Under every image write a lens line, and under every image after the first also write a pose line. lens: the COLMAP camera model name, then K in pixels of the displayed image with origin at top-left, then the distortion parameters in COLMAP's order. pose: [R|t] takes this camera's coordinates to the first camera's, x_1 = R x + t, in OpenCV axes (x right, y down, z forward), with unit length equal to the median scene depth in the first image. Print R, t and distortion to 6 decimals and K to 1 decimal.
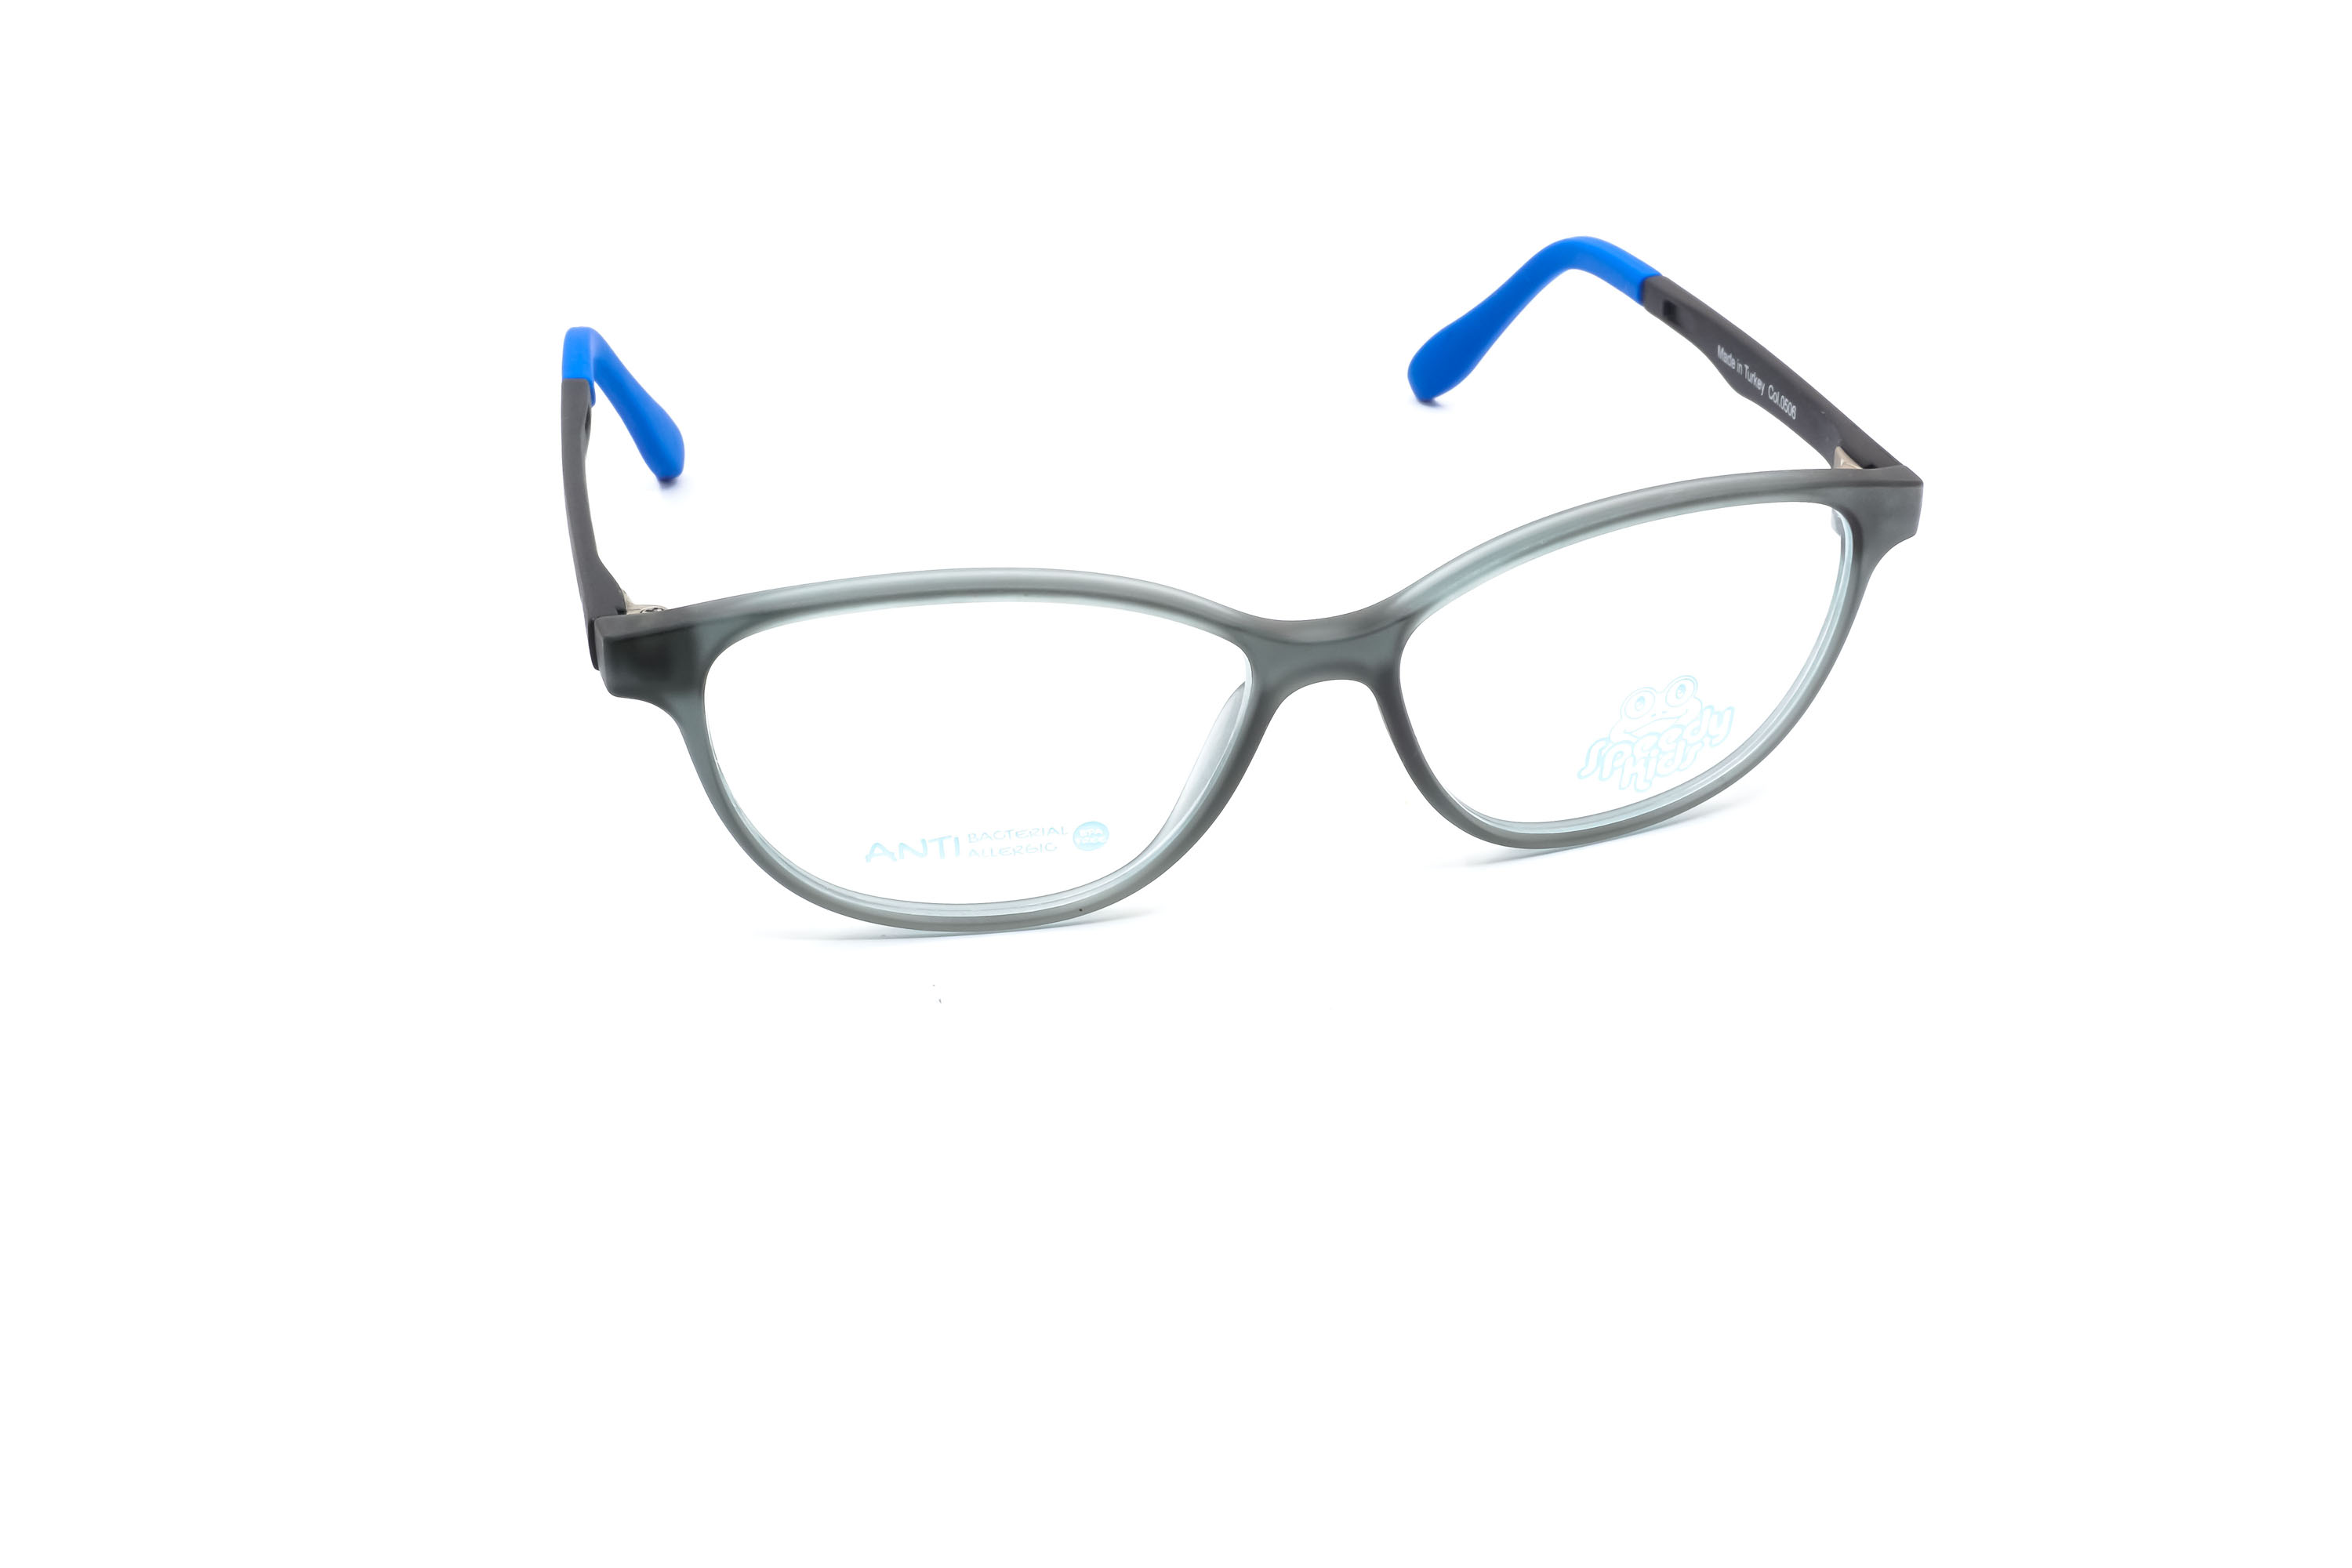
lens RADIAL K [[2442.5, 0, 1192.4], [0, 2442.5, 783.3], [0, 0, 1]] dist [0.026936, 0.000000]
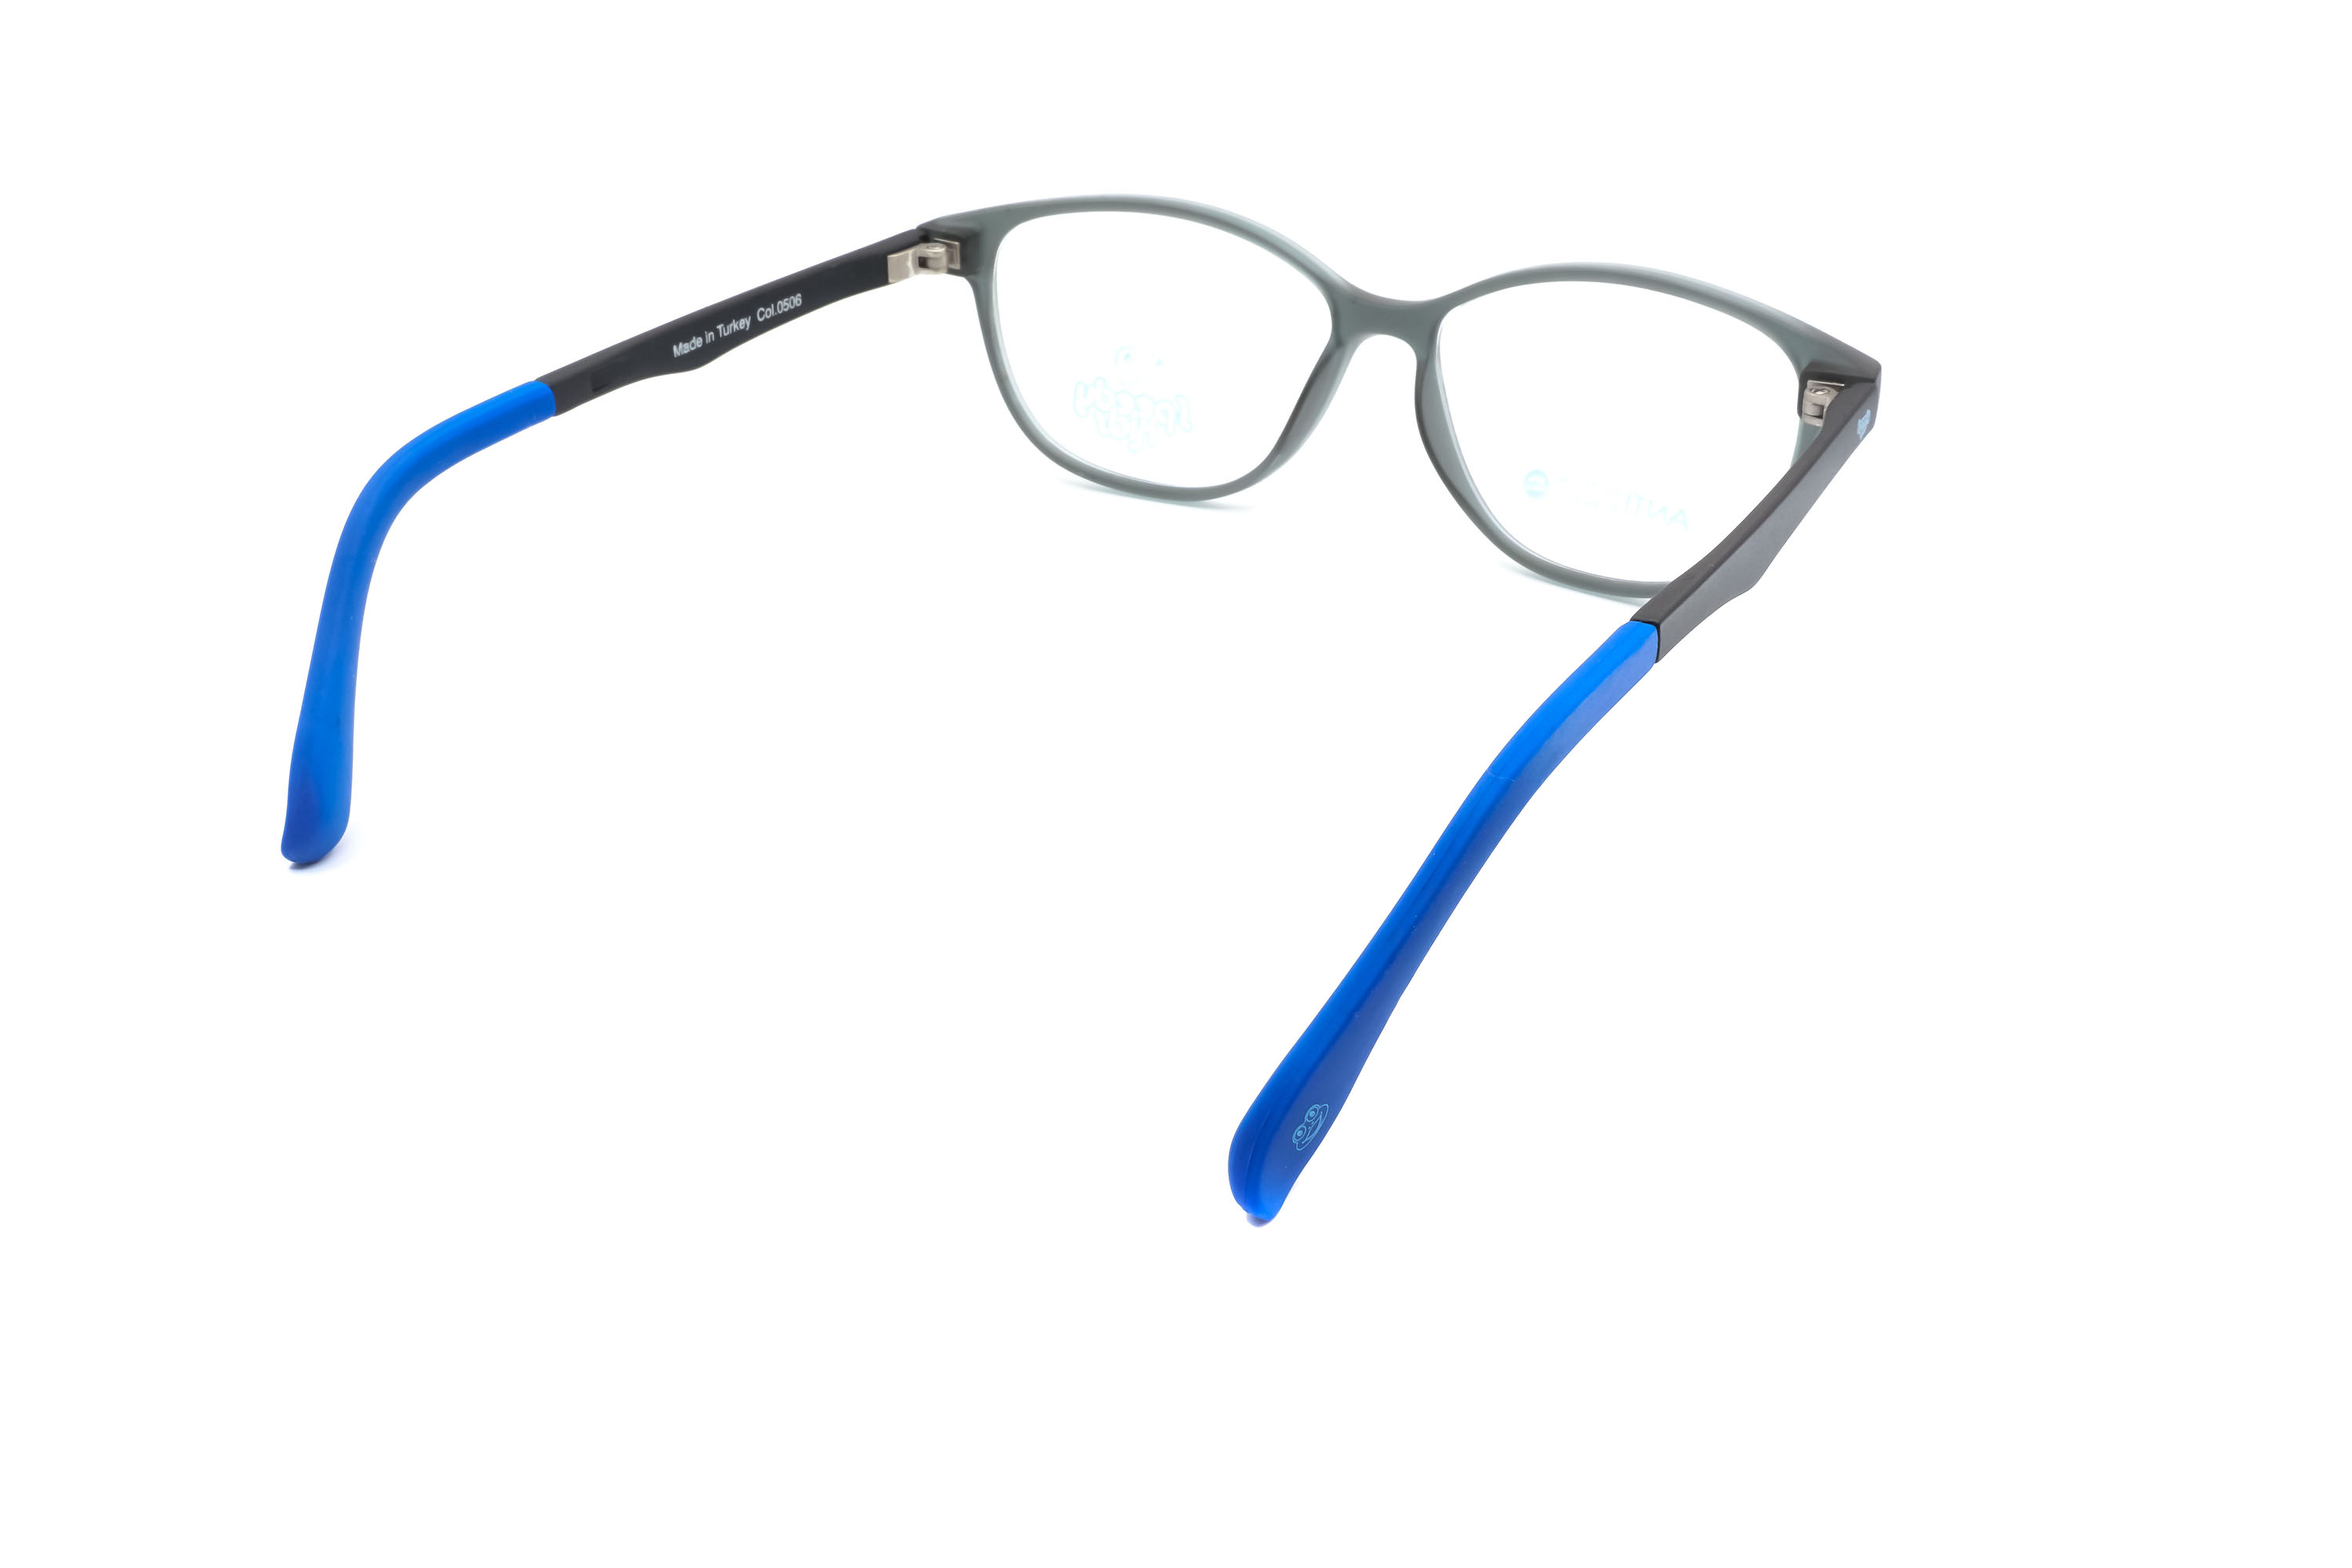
lens RADIAL K [[2408.6, 0, 1198.4], [0, 2408.6, 774.6], [0, 0, 1]] dist [0.011420, 0.000000]
pose [[-0.705038, -0.322830, 0.631429, -0.753544], [0.365577, 0.597507, 0.713680, -0.847042], [-0.607681, 0.734007, -0.303246, 1.555814]]
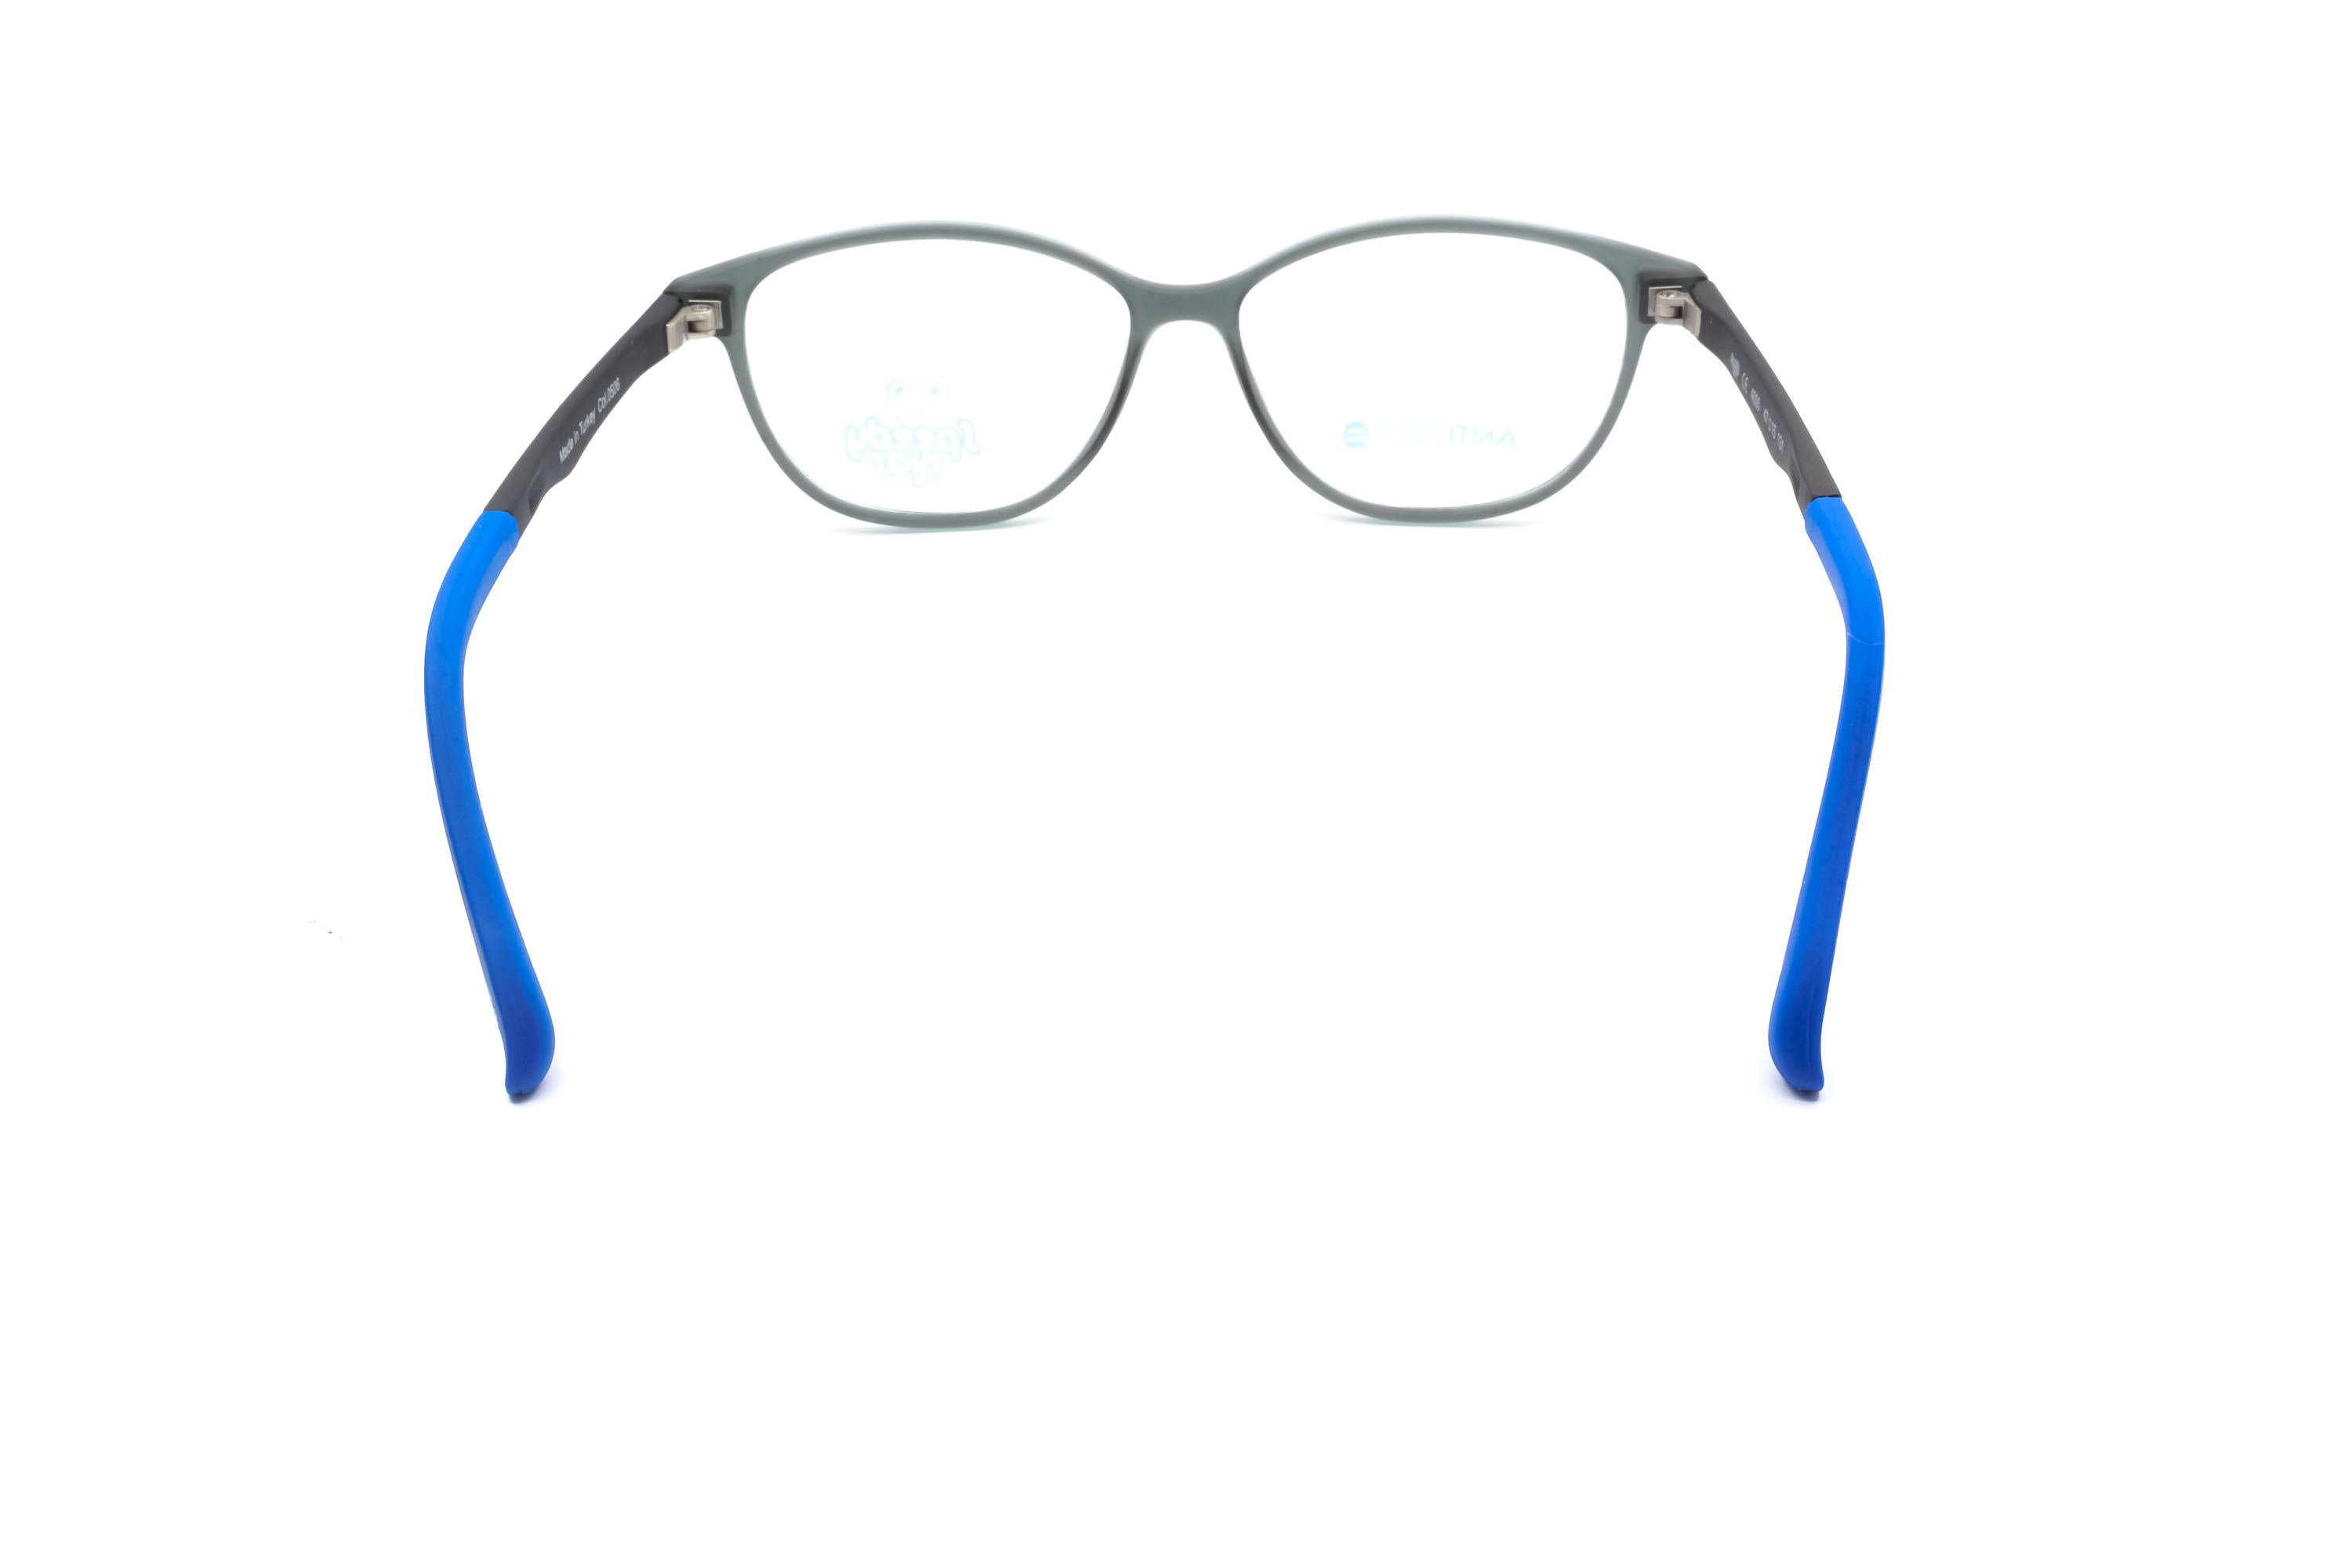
lens RADIAL K [[2408.6, 0, 1177.7], [0, 2408.6, 774.9], [0, 0, 1]] dist [0.011420, 0.000000]
pose [[-0.961968, -0.105091, 0.252139, -0.296059], [0.158581, 0.536719, 0.828725, -0.985880], [-0.222419, 0.837191, -0.499641, 1.792914]]
